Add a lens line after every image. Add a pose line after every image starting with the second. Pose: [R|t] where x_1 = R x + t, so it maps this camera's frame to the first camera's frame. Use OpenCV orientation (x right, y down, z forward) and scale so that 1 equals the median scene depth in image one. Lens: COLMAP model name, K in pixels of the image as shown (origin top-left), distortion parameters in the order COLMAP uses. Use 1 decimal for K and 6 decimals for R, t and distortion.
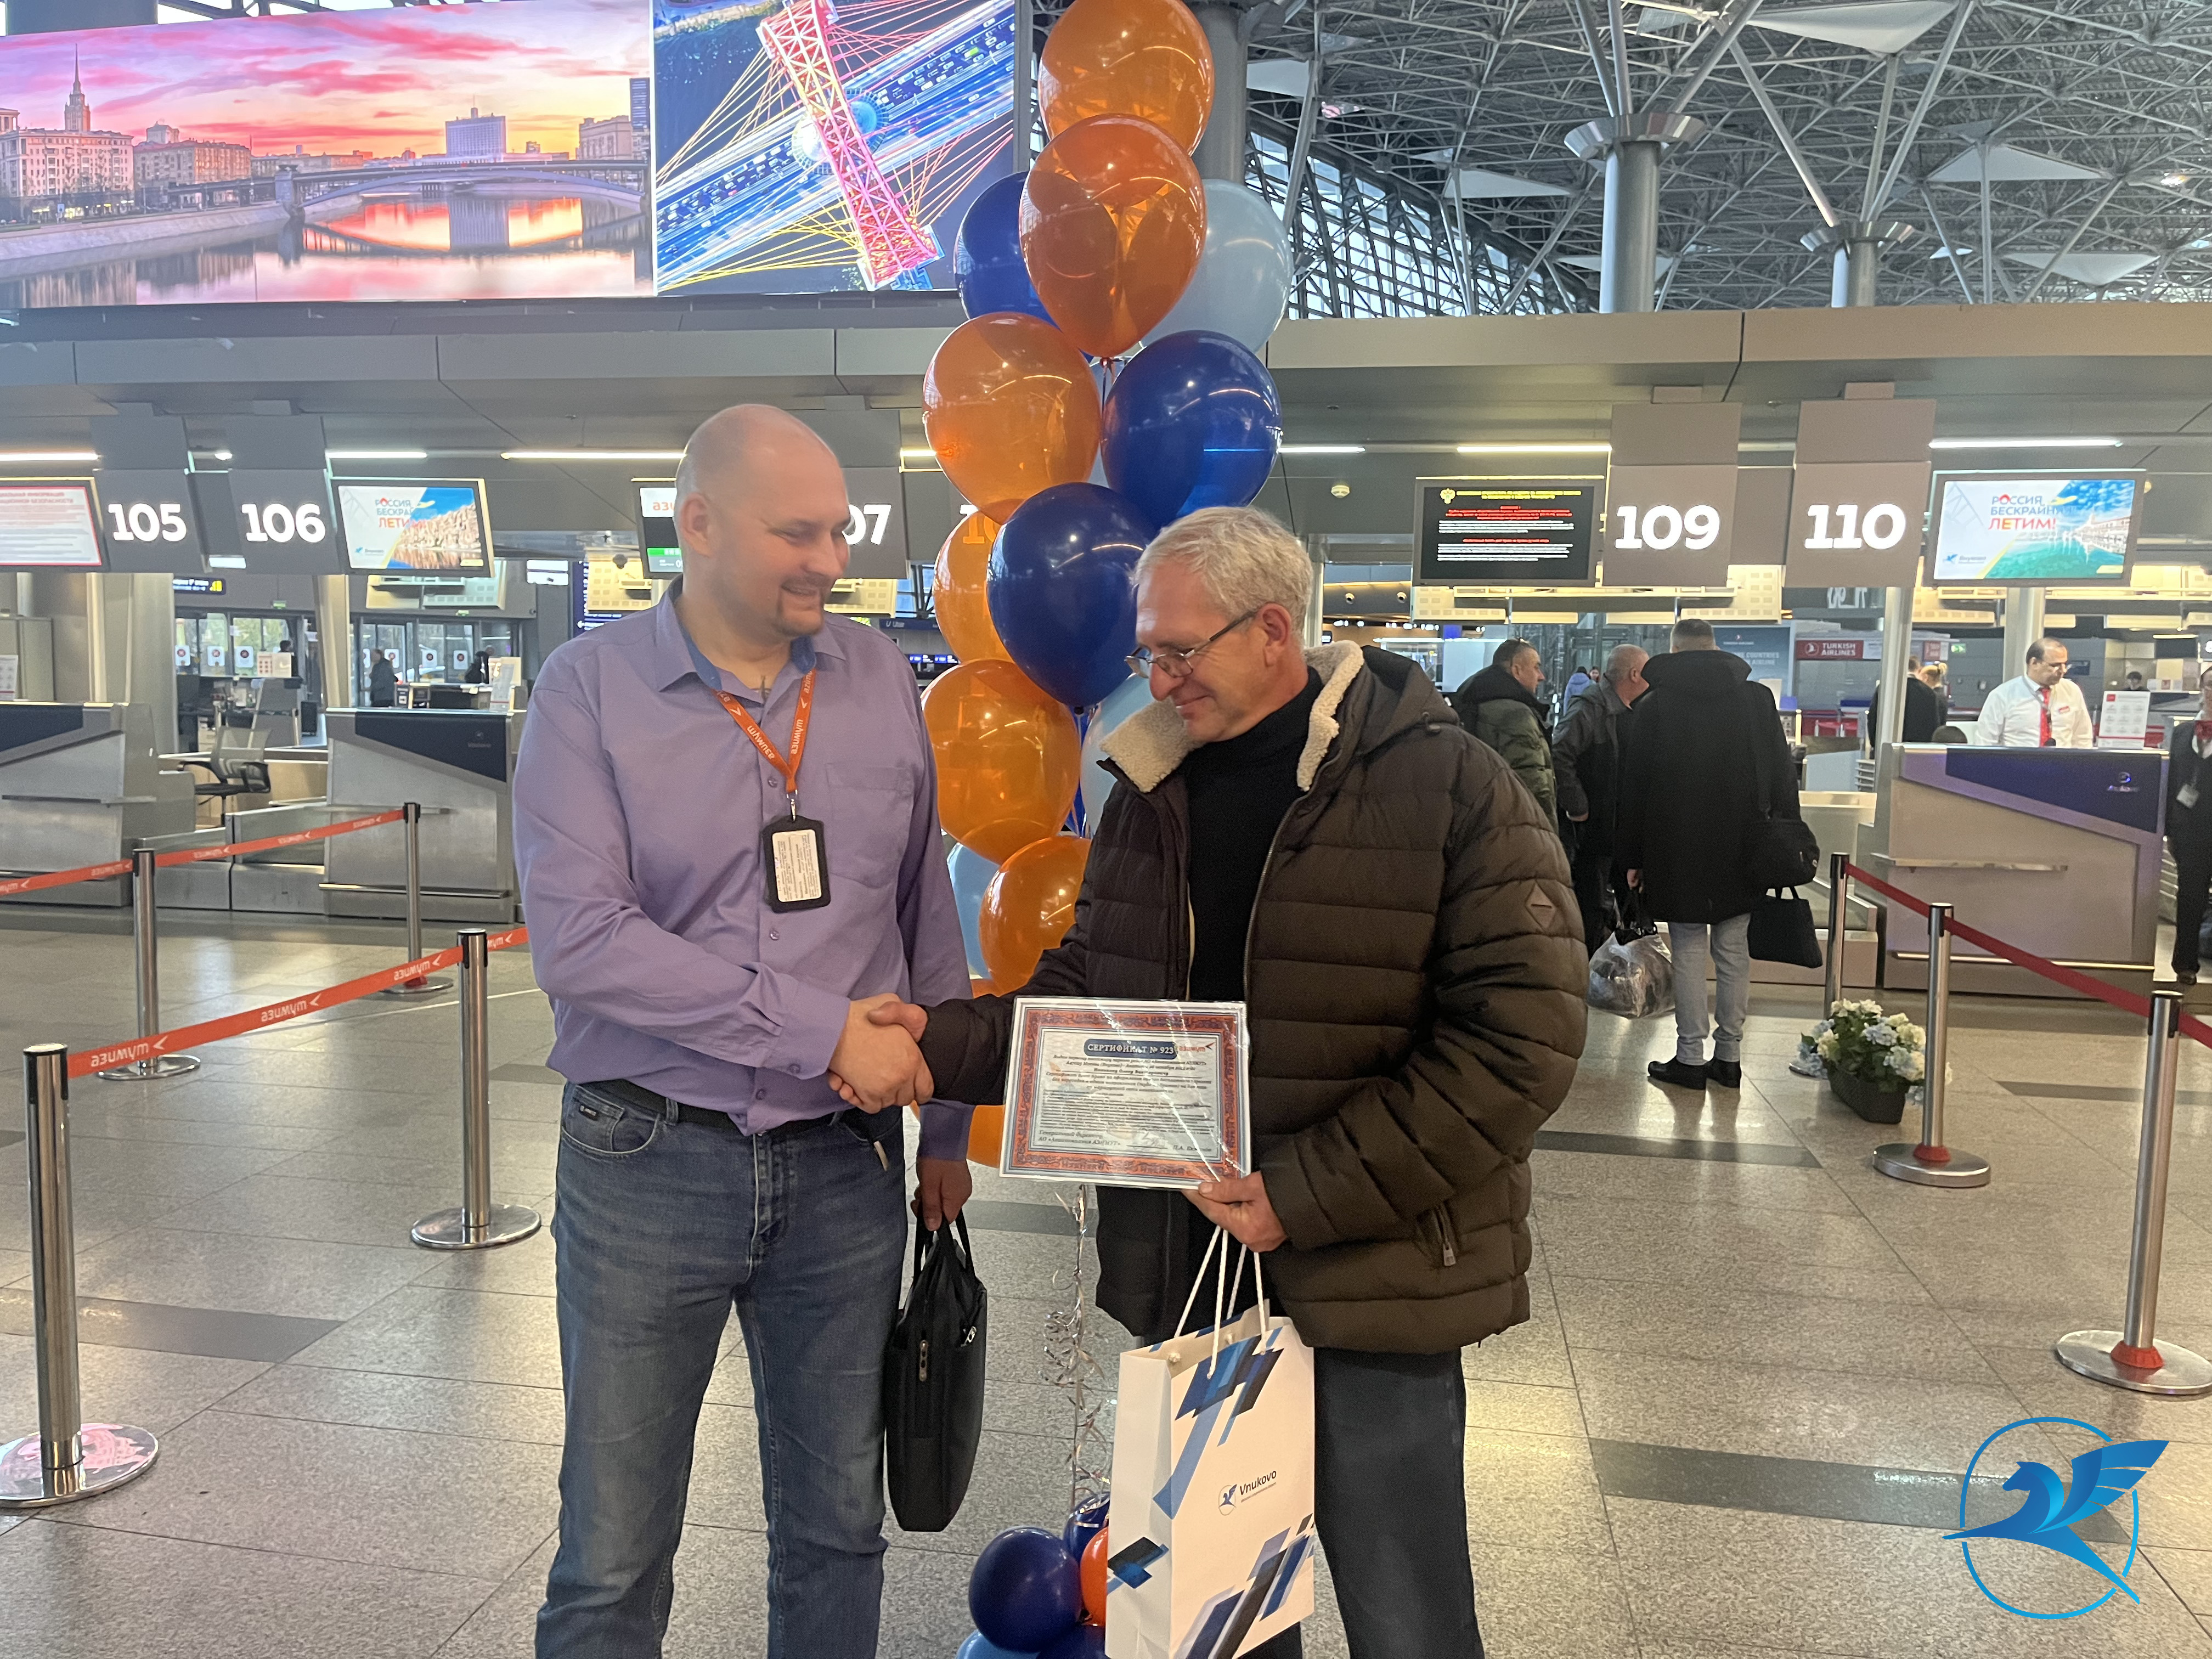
lens RADIAL K [[1675.9, 0, 1115.9], [0, 1675.9, 831.5], [0, 0, 1]] dist [0.072394, -0.088082]
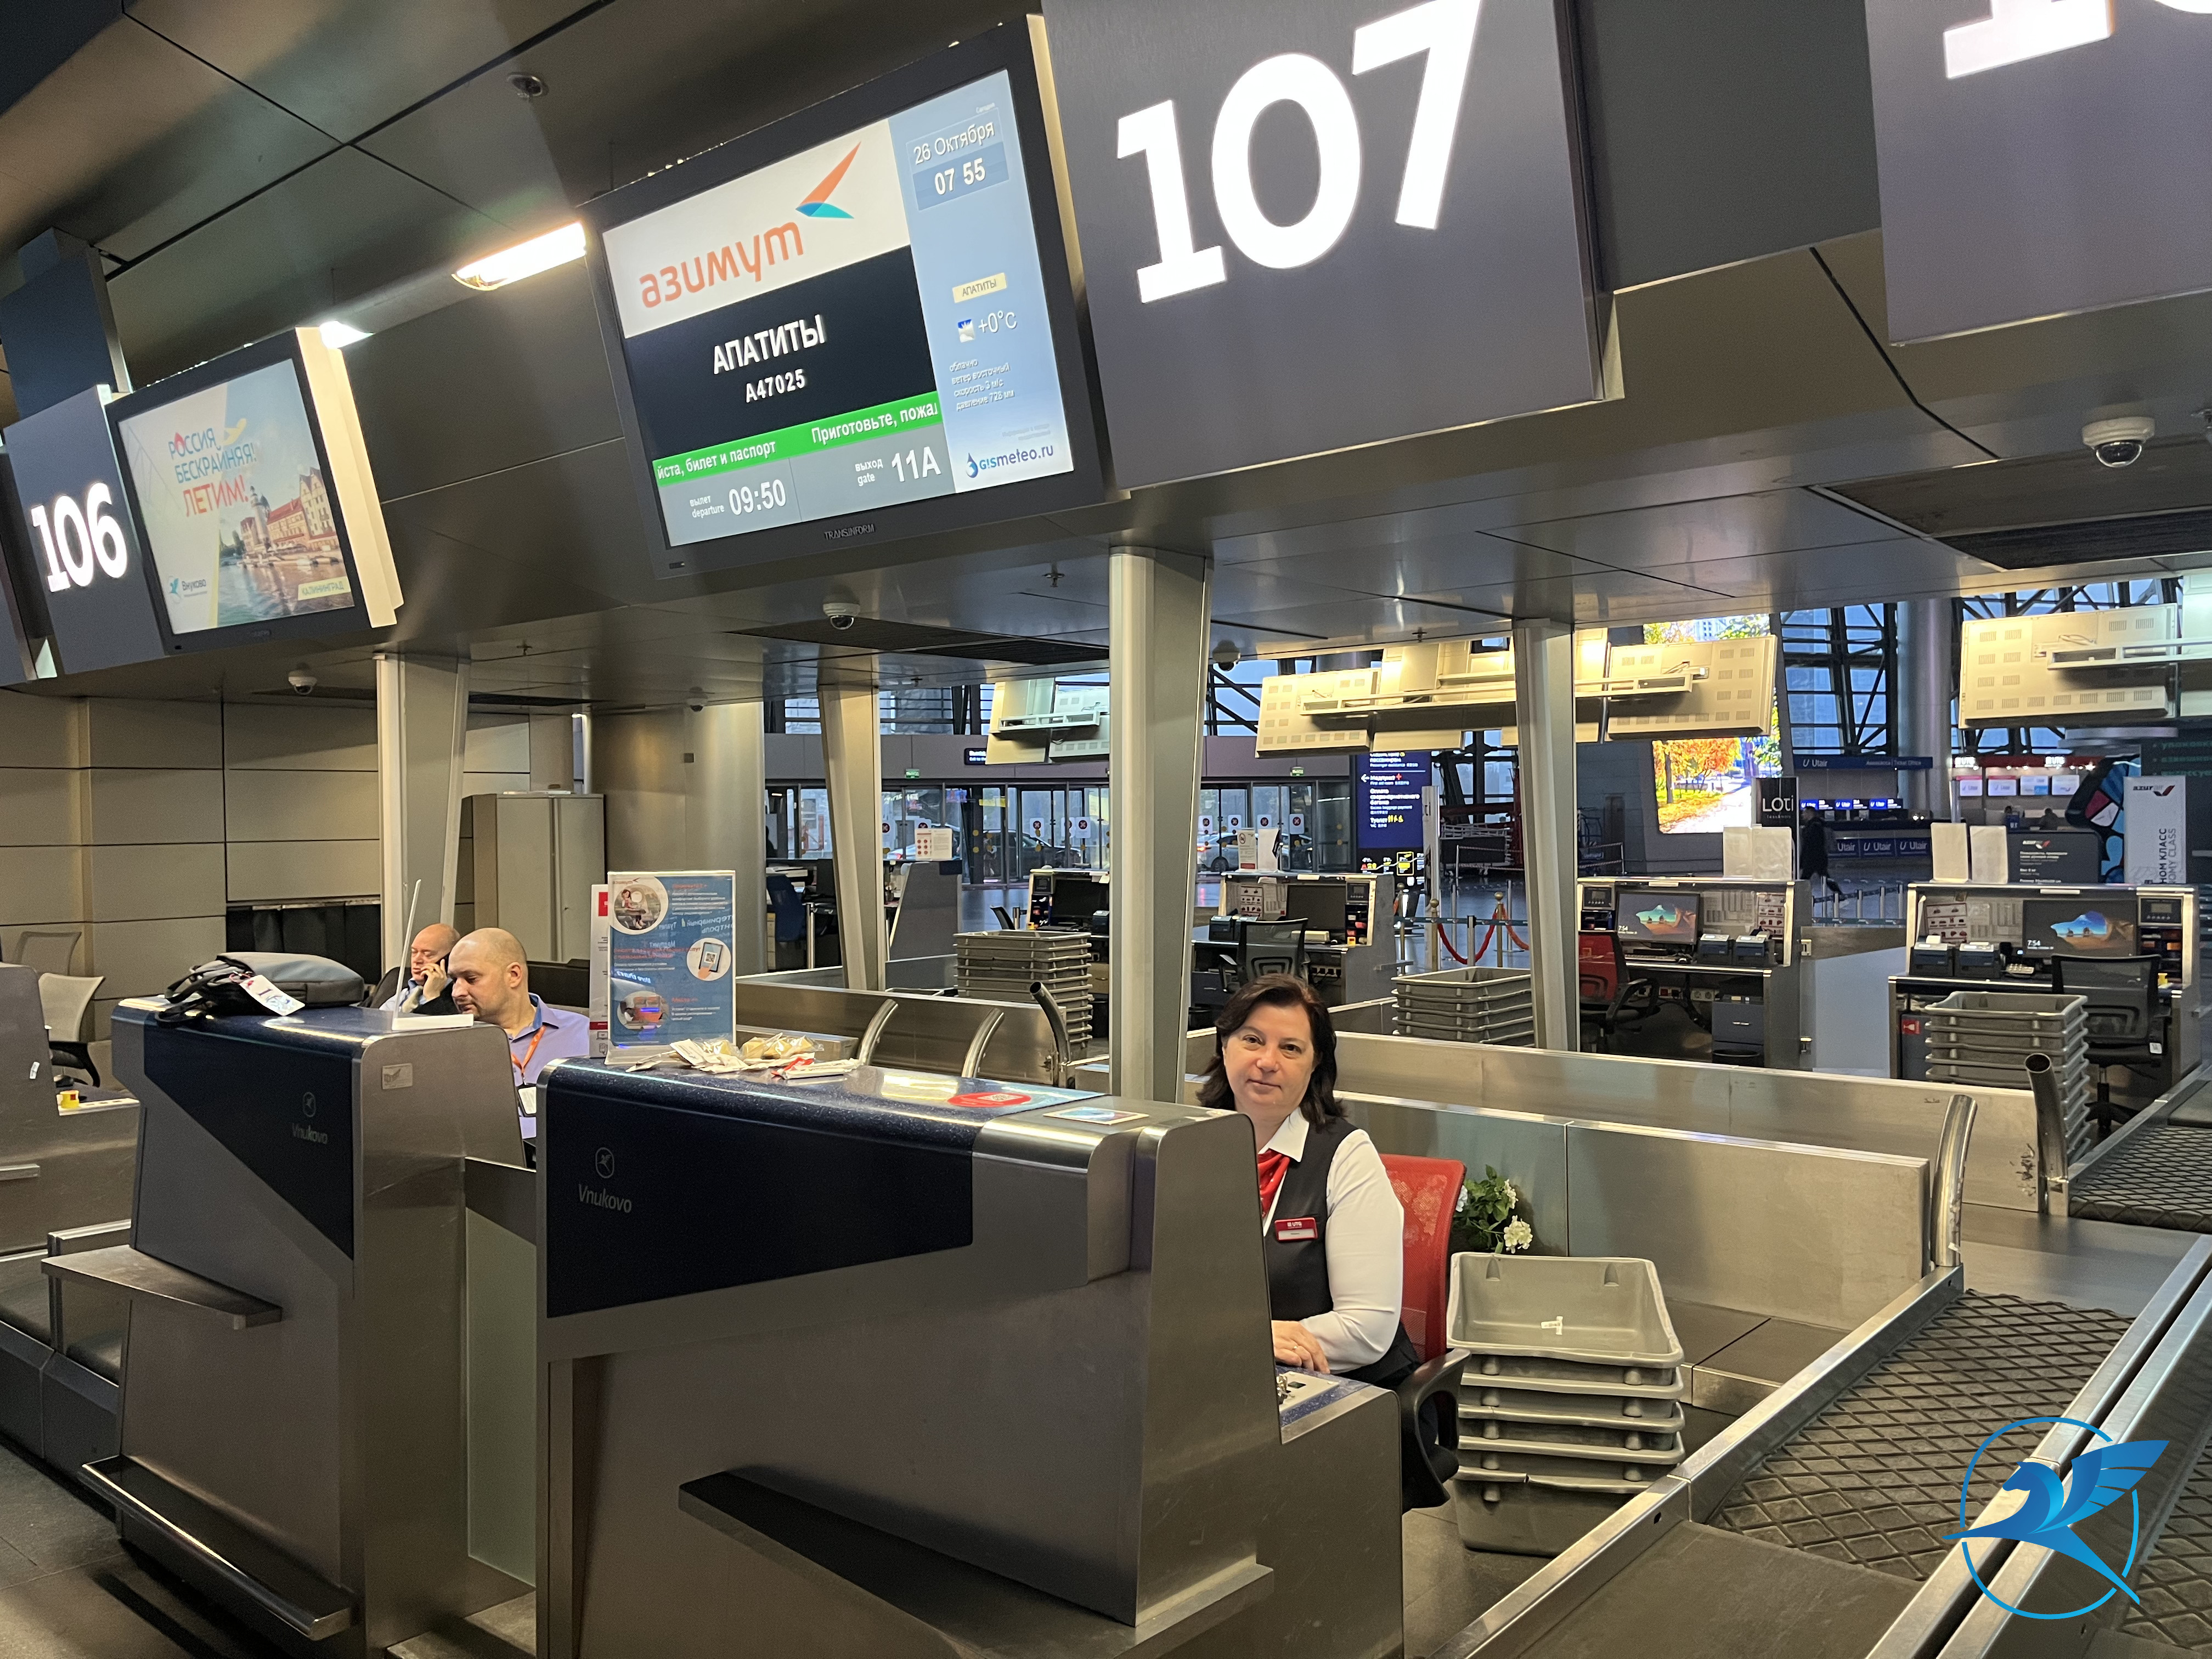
lens RADIAL K [[1675.9, 0, 1104.1], [0, 1675.9, 834.6], [0, 0, 1]] dist [0.072394, -0.088082]
pose [[0.860859, -0.021575, -0.508386, -0.058337], [-0.023681, 0.996319, -0.082383, -0.065021], [0.508292, 0.082959, 0.857180, 0.602933]]
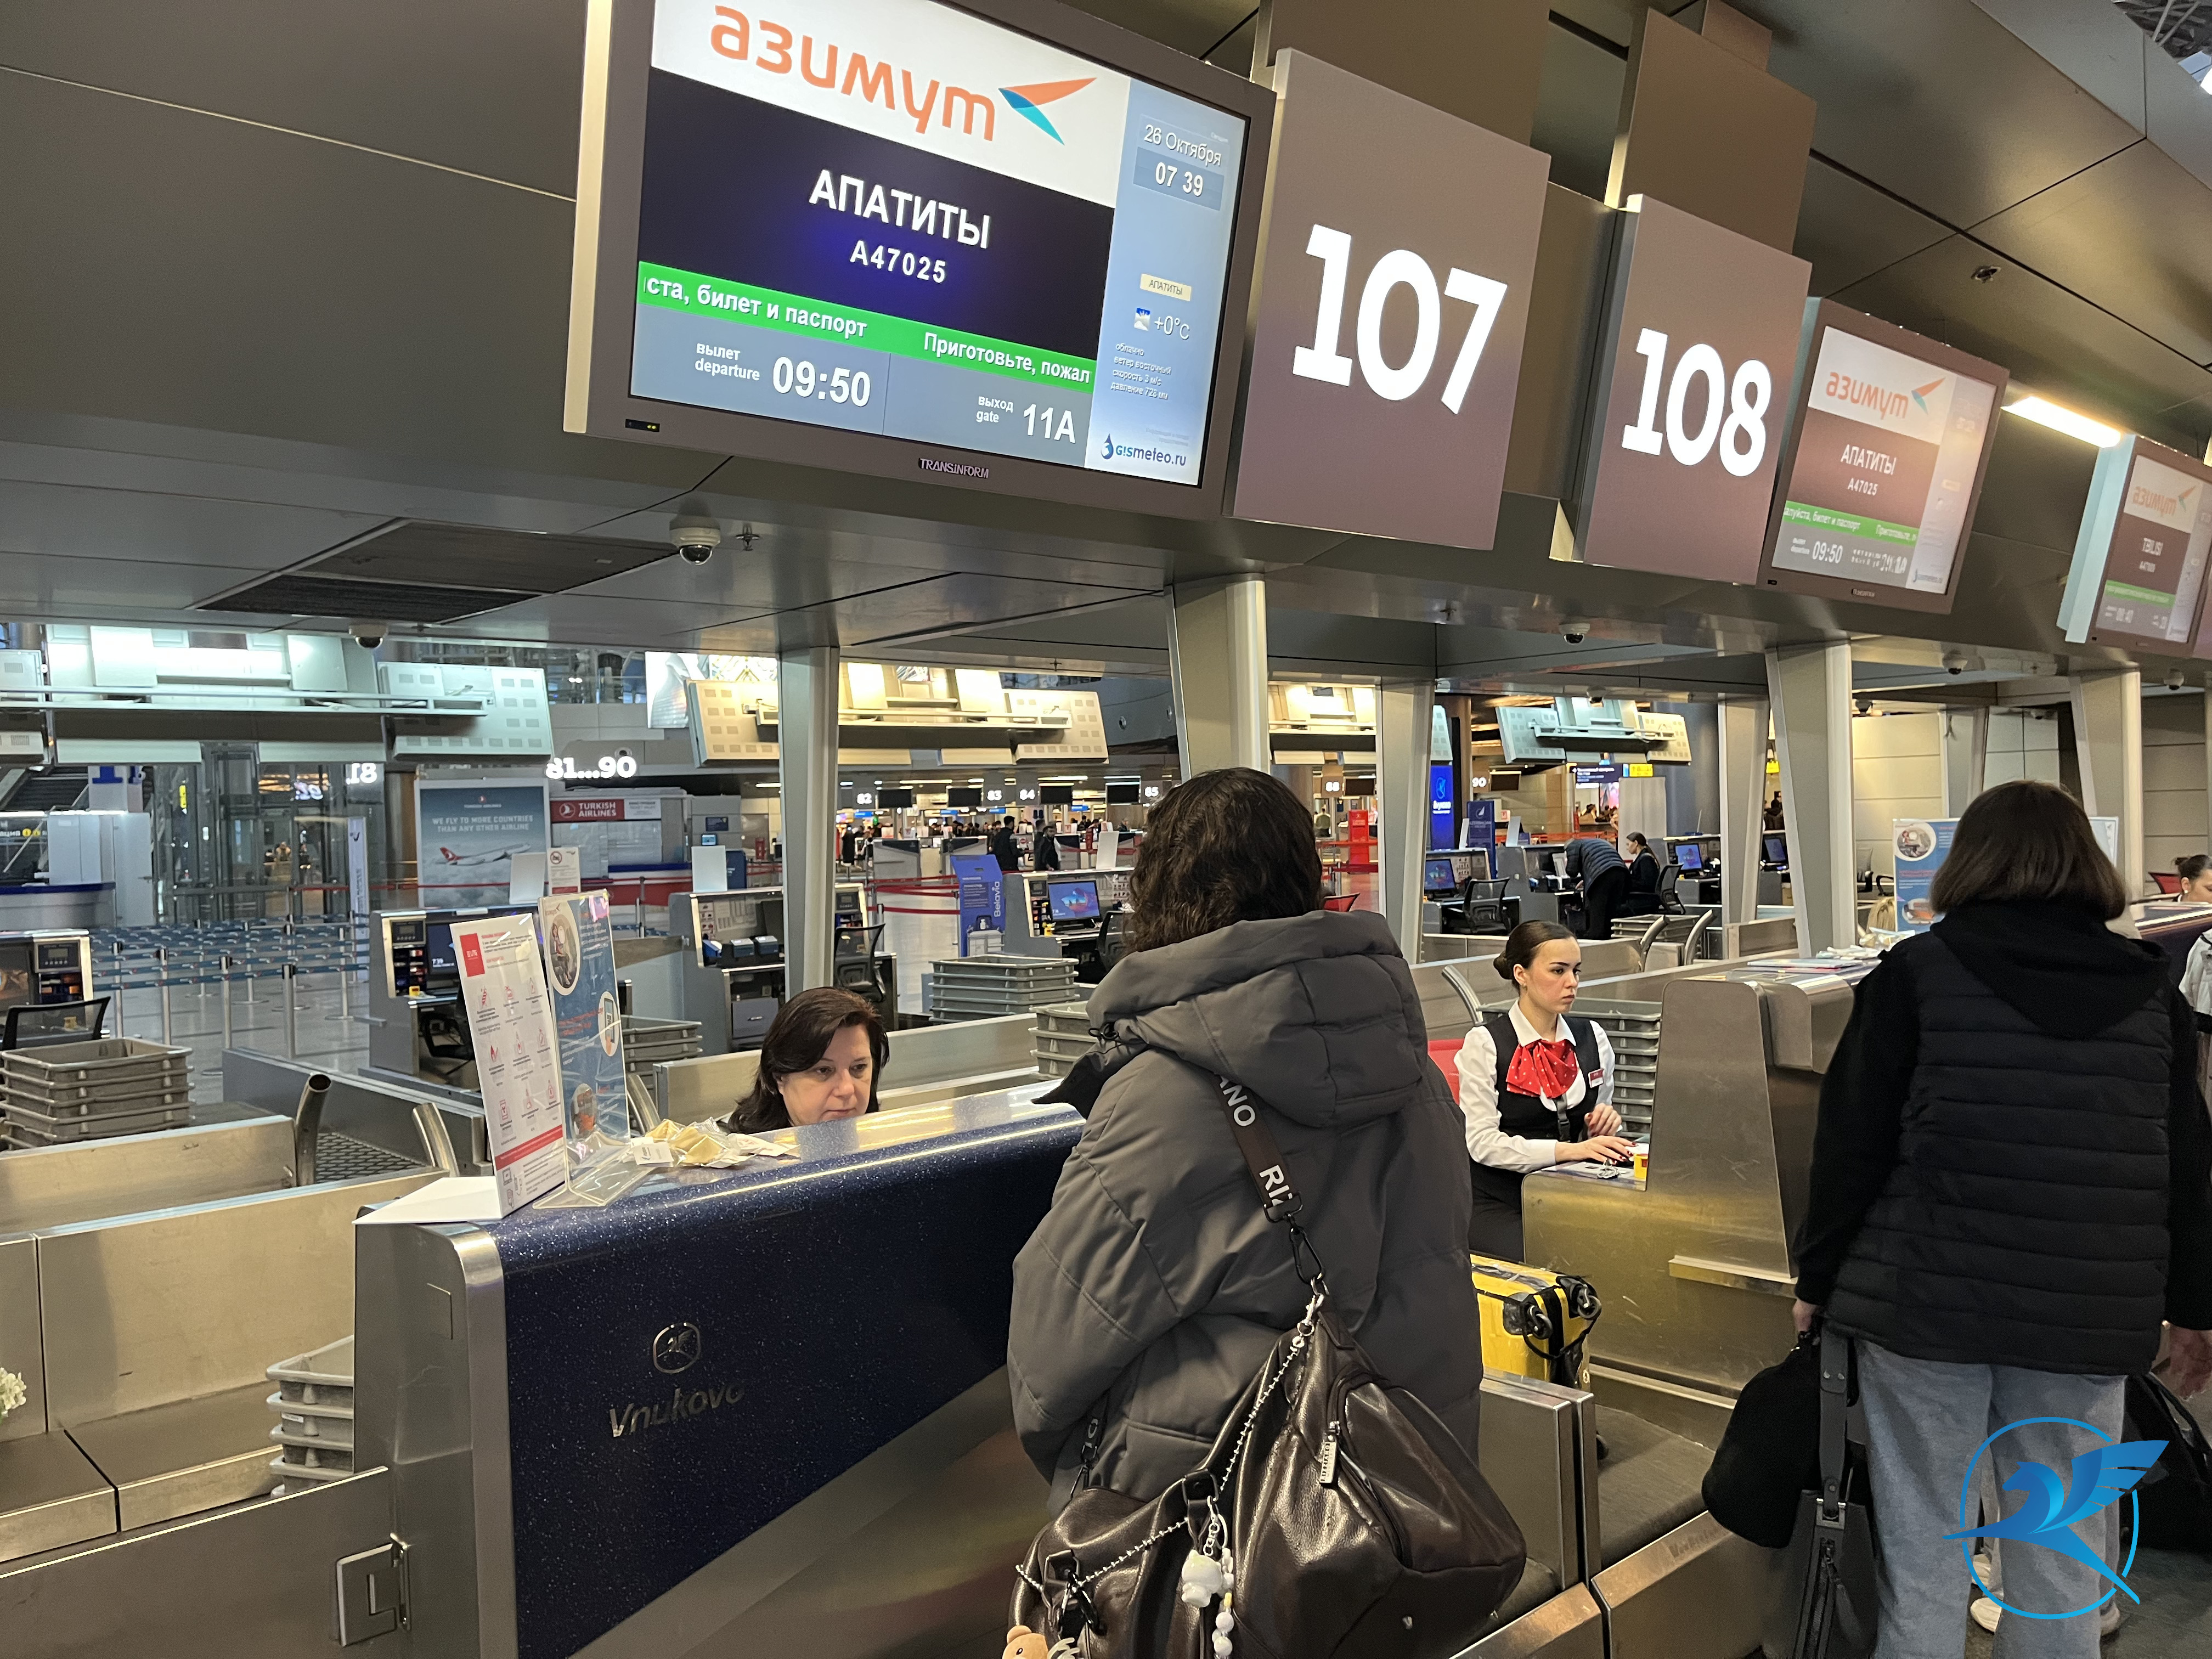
lens RADIAL K [[1675.9, 0, 1125.6], [0, 1675.9, 815.1], [0, 0, 1]] dist [0.072394, -0.088082]
pose [[0.610706, -0.032081, 0.791207, -0.294892], [0.117809, 0.991740, -0.050721, -0.070996], [-0.783044, 0.124187, 0.609442, 0.641000]]
